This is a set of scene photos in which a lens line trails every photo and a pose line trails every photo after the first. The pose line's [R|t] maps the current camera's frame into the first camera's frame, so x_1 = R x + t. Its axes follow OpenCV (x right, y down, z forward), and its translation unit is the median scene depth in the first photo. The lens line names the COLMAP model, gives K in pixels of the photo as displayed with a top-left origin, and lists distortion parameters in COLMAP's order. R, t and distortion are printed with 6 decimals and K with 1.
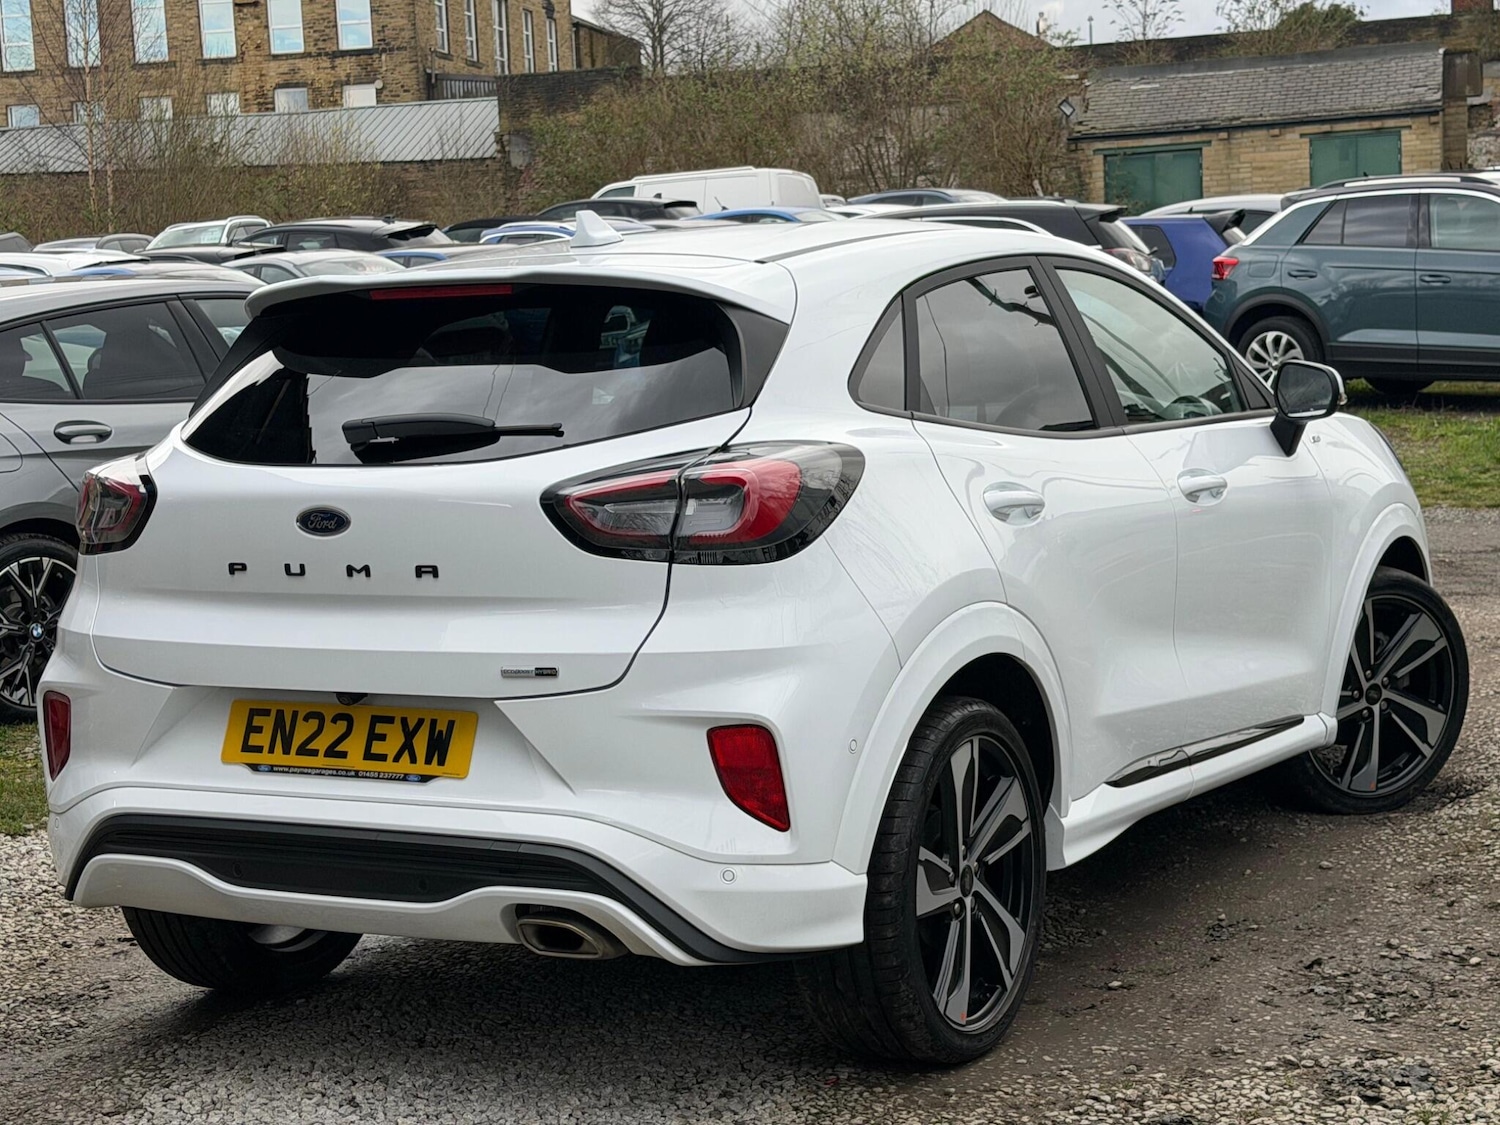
lens RADIAL K [[2622.1, 0, 769.1], [0, 2622.1, 567.0], [0, 0, 1]] dist [0.172544, -0.147025]
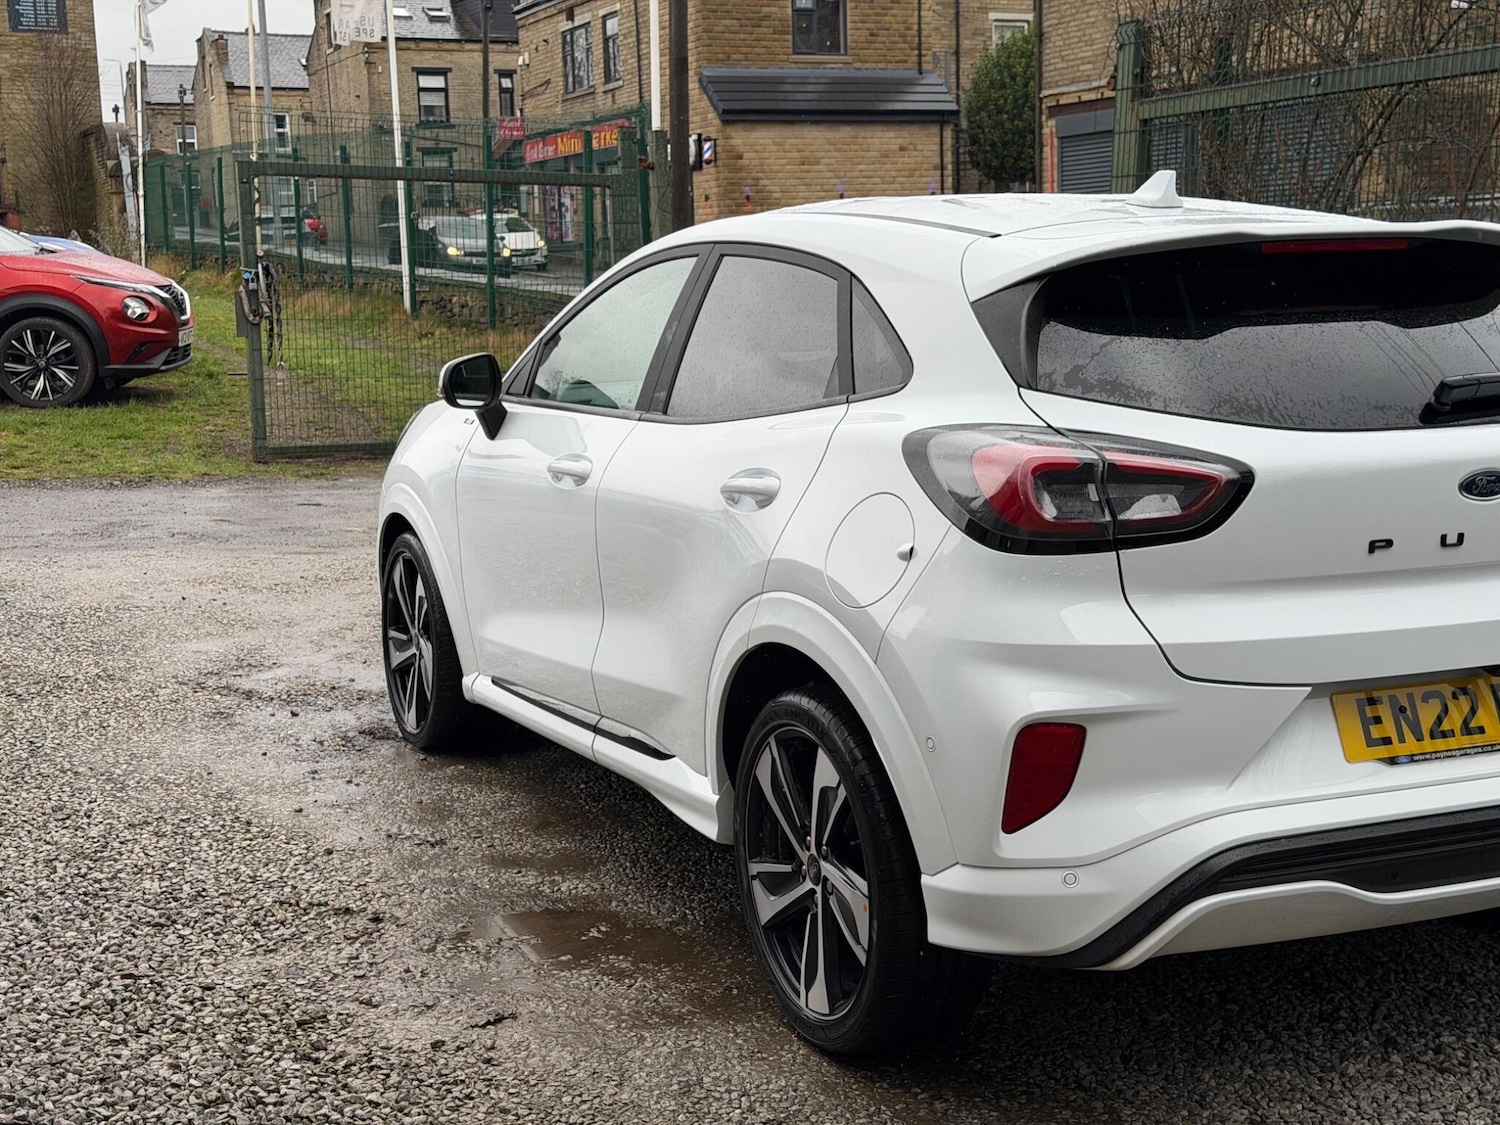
lens RADIAL K [[2007.9, 0, 750.4], [0, 2007.9, 610.6], [0, 0, 1]] dist [0.200280, -0.420933]
pose [[0.602616, -0.105469, 0.791031, -0.879629], [0.070728, 0.994386, 0.078701, -0.047356], [-0.794891, 0.008522, 0.606692, 0.742007]]
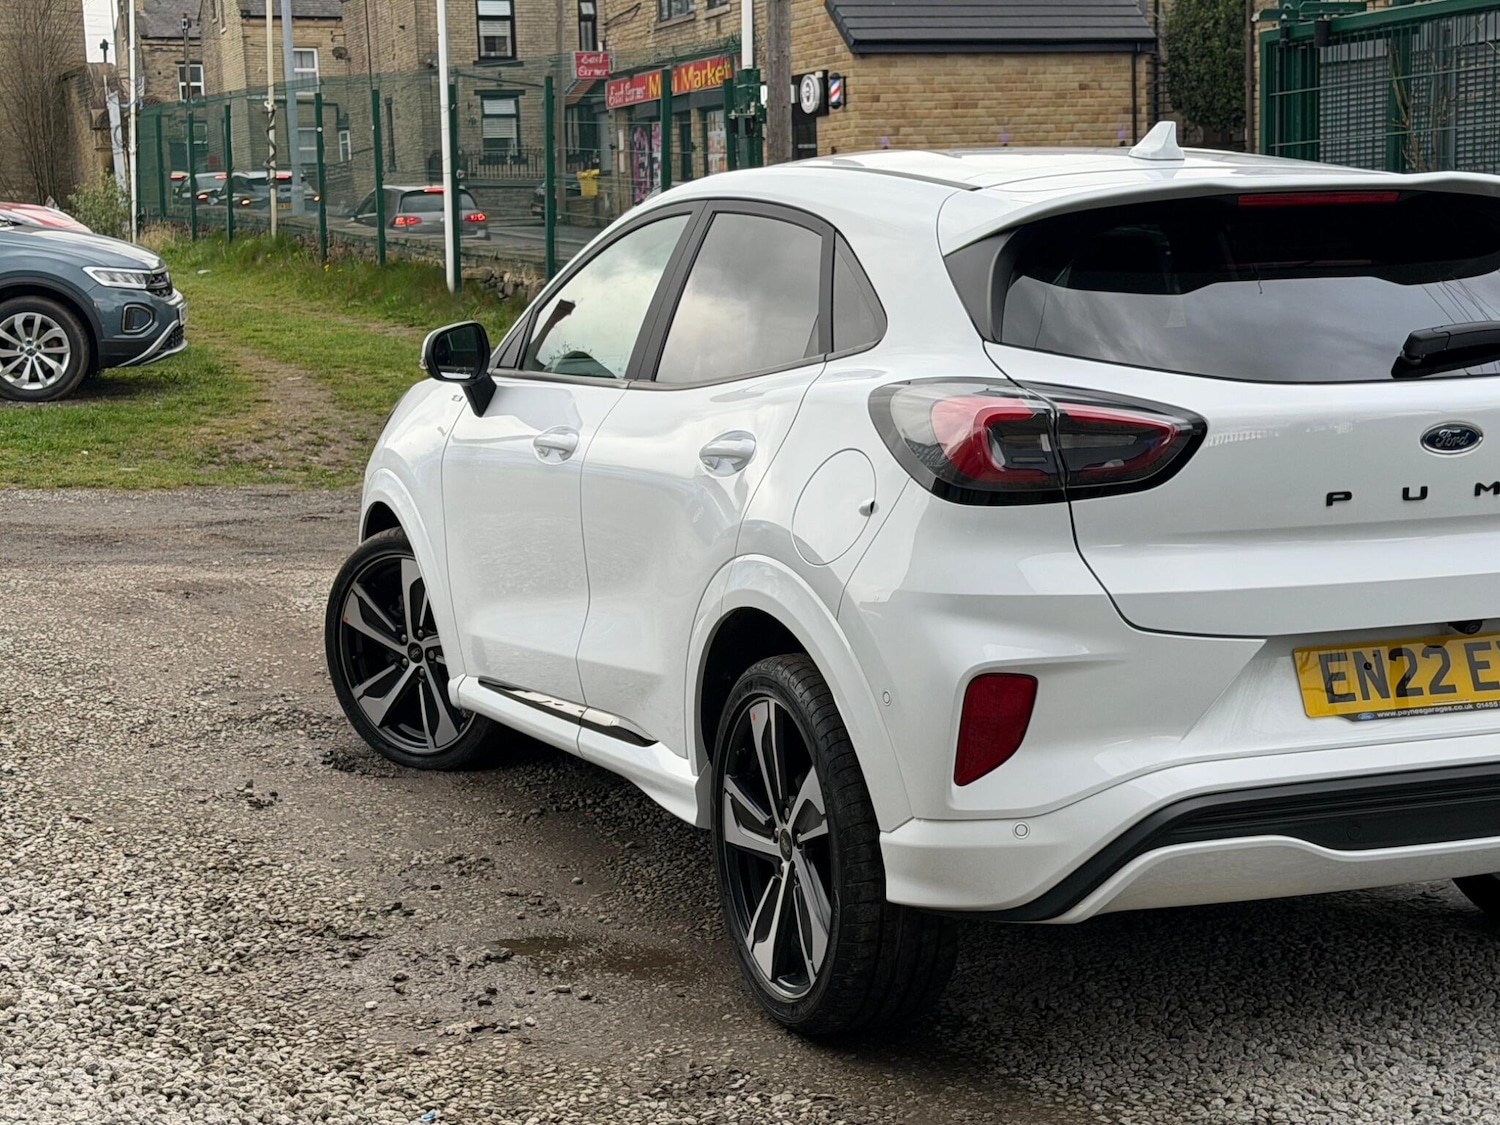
lens RADIAL K [[2622.1, 0, 769.1], [0, 2622.1, 567.0], [0, 0, 1]] dist [0.172544, -0.147025]
pose [[0.642380, -0.068254, 0.763341, -1.004320], [0.069082, 0.997129, 0.031023, -0.017076], [-0.763266, 0.032805, 0.645250, 0.563889]]
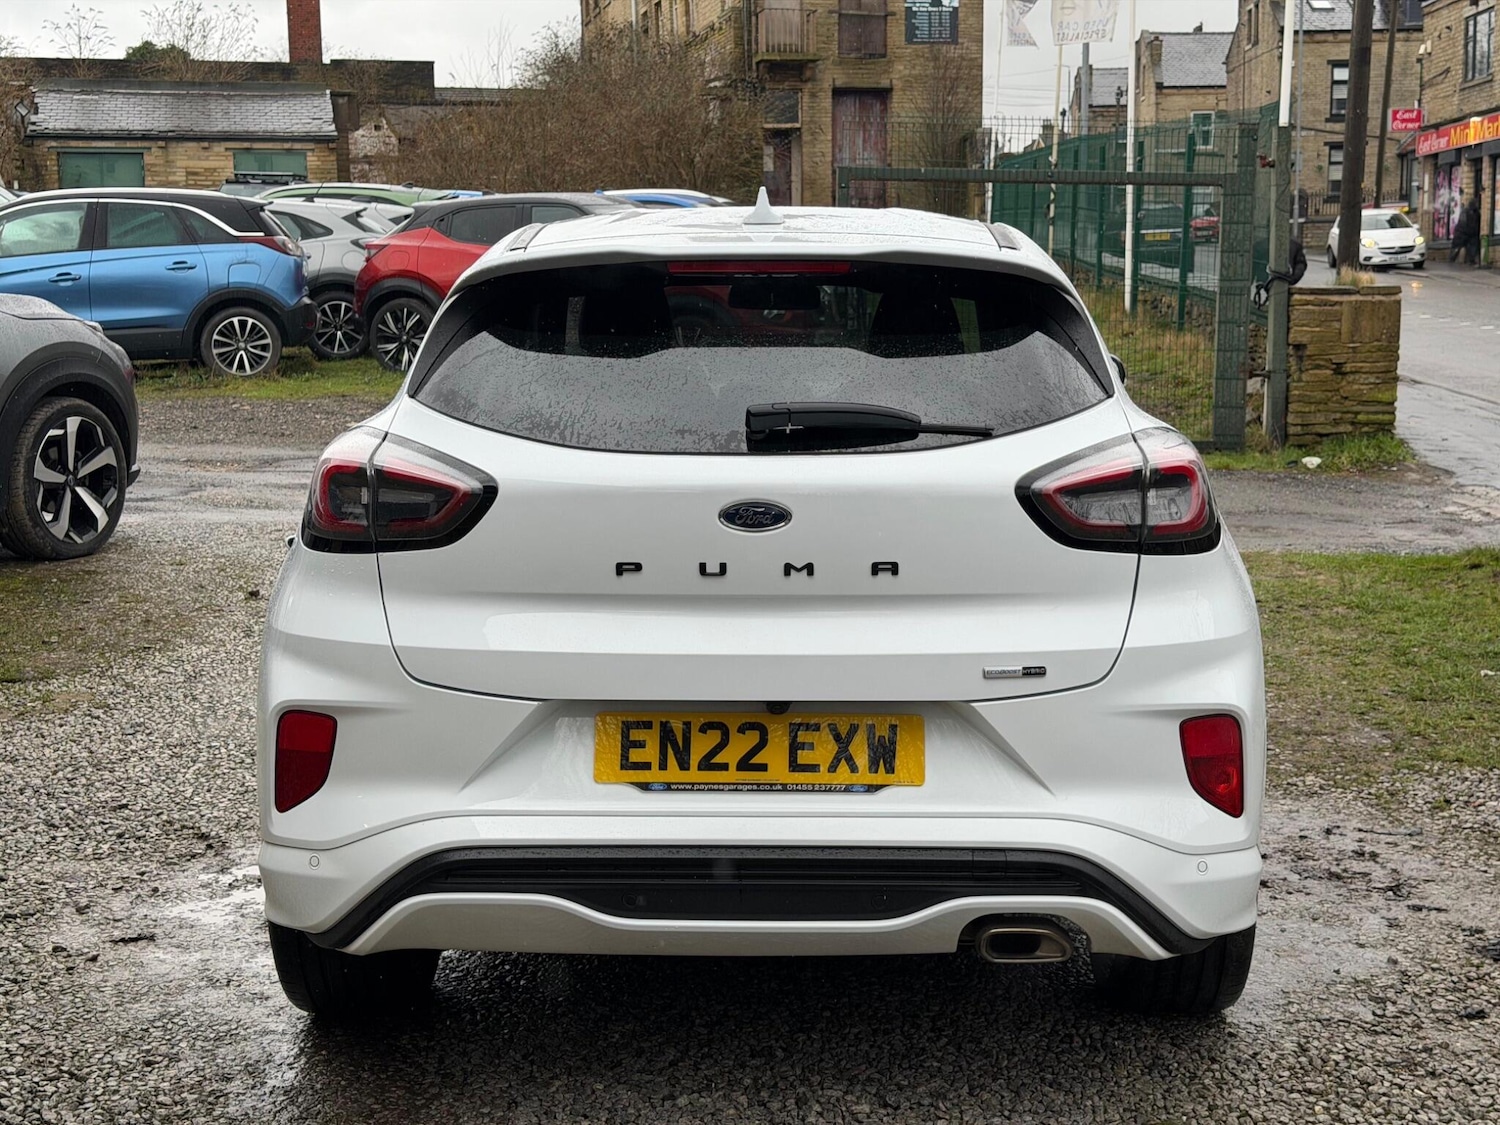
lens RADIAL K [[2048.9, 0, 753.2], [0, 2048.9, 593.4], [0, 0, 1]] dist [0.087192, -0.171254]
pose [[0.887038, -0.034923, 0.460374, -0.481575], [0.012825, 0.998614, 0.051041, -0.025921], [-0.461519, -0.039371, 0.886256, 0.357245]]
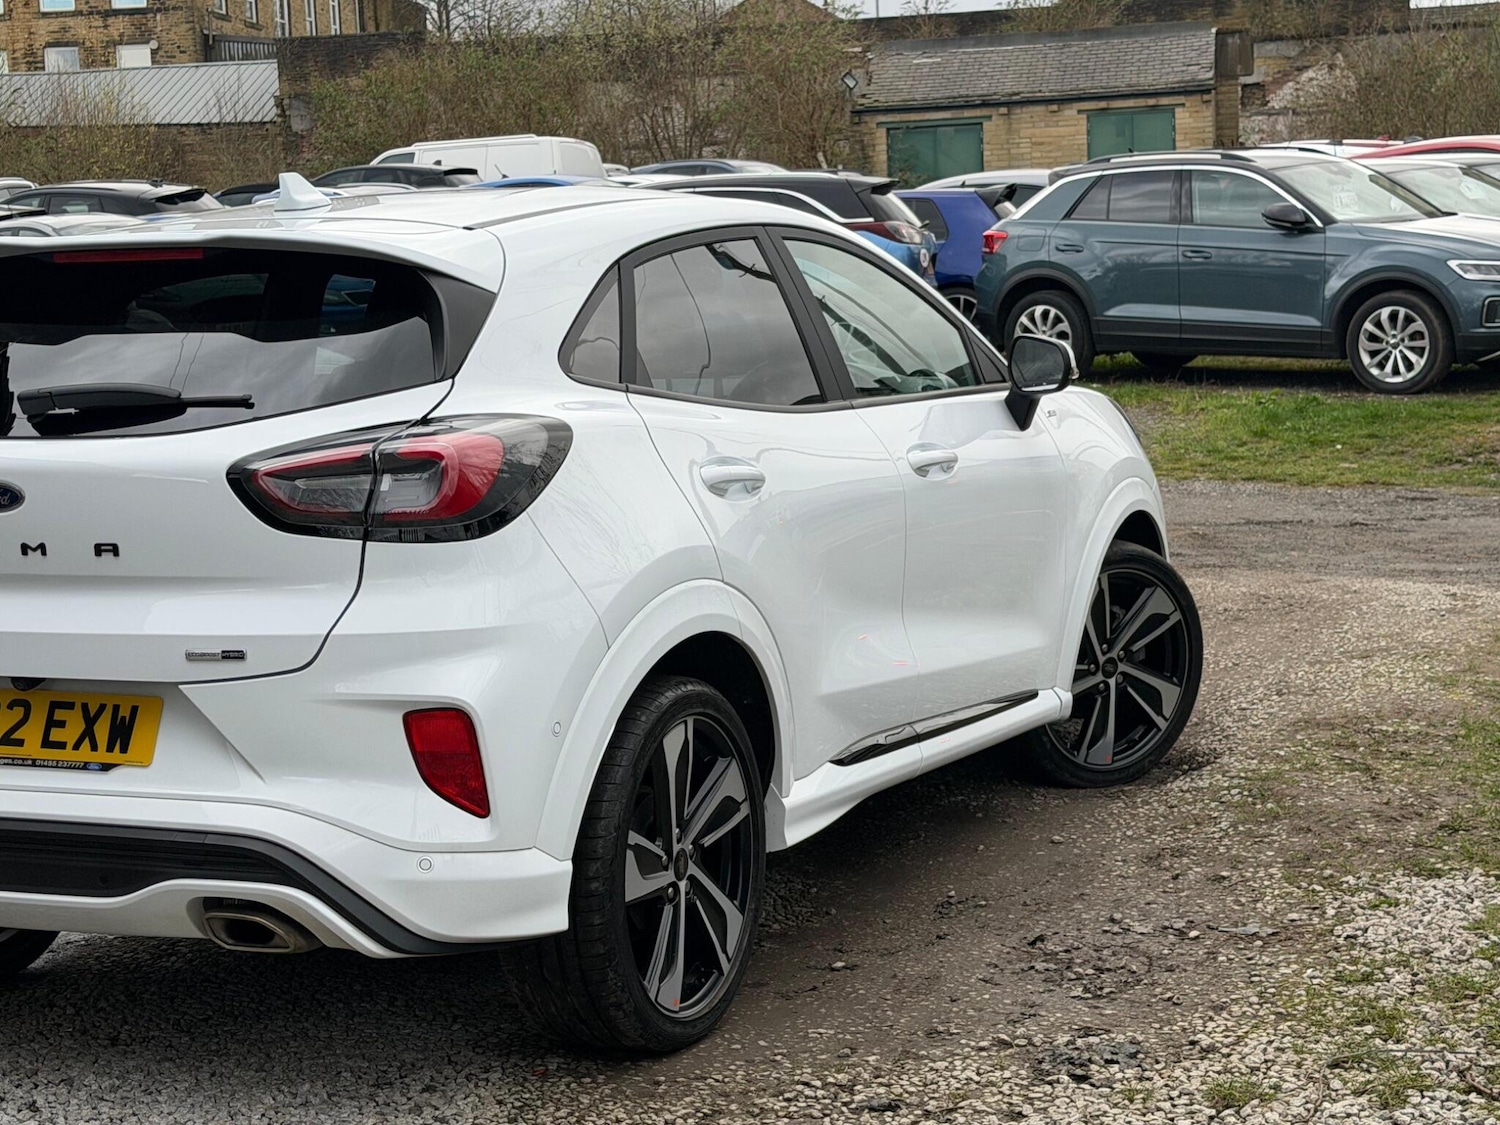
lens RADIAL K [[2622.1, 0, 769.1], [0, 2622.1, 567.0], [0, 0, 1]] dist [0.172544, -0.147025]
pose [[0.996831, -0.002548, 0.079507, 0.030903], [0.001677, 0.999938, 0.011029, -0.002102], [-0.079530, -0.010861, 0.996773, 0.024245]]
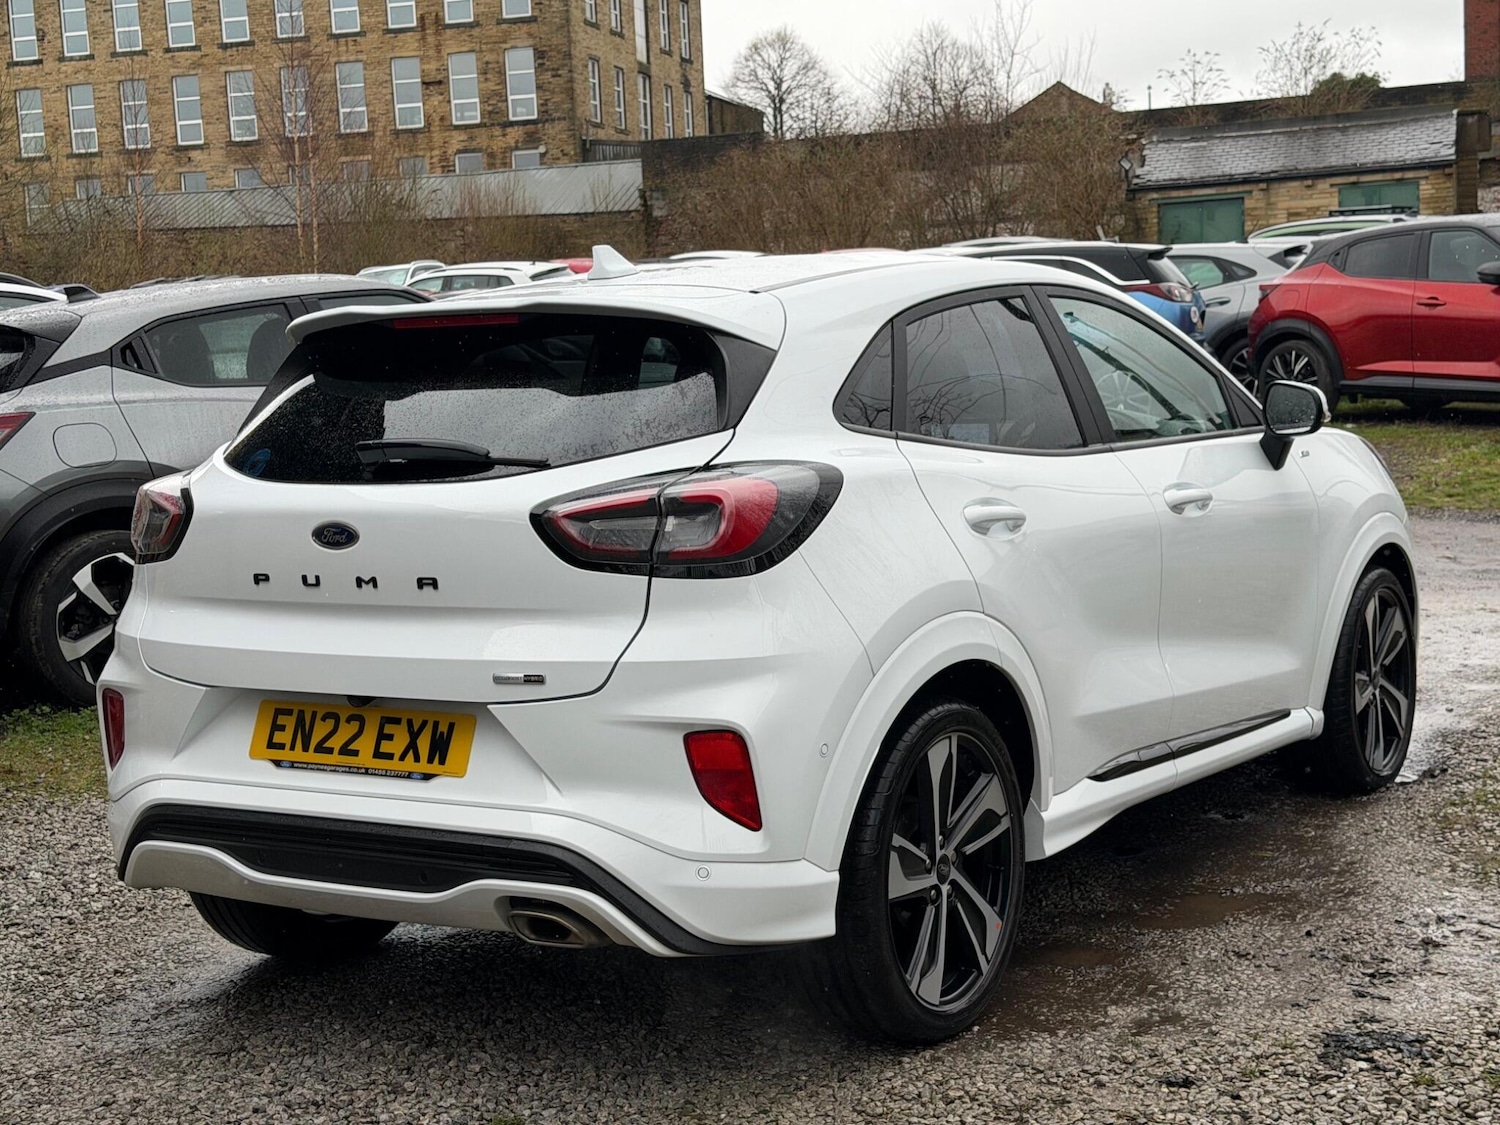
lens RADIAL K [[2187.6, 0, 749.0], [0, 2187.6, 581.7], [0, 0, 1]] dist [0.208653, -0.130835]
pose [[0.998019, 0.002492, -0.062868, 0.053397], [-0.001729, 0.999924, 0.012193, -0.009539], [0.062894, -0.012060, 0.997947, 0.112265]]
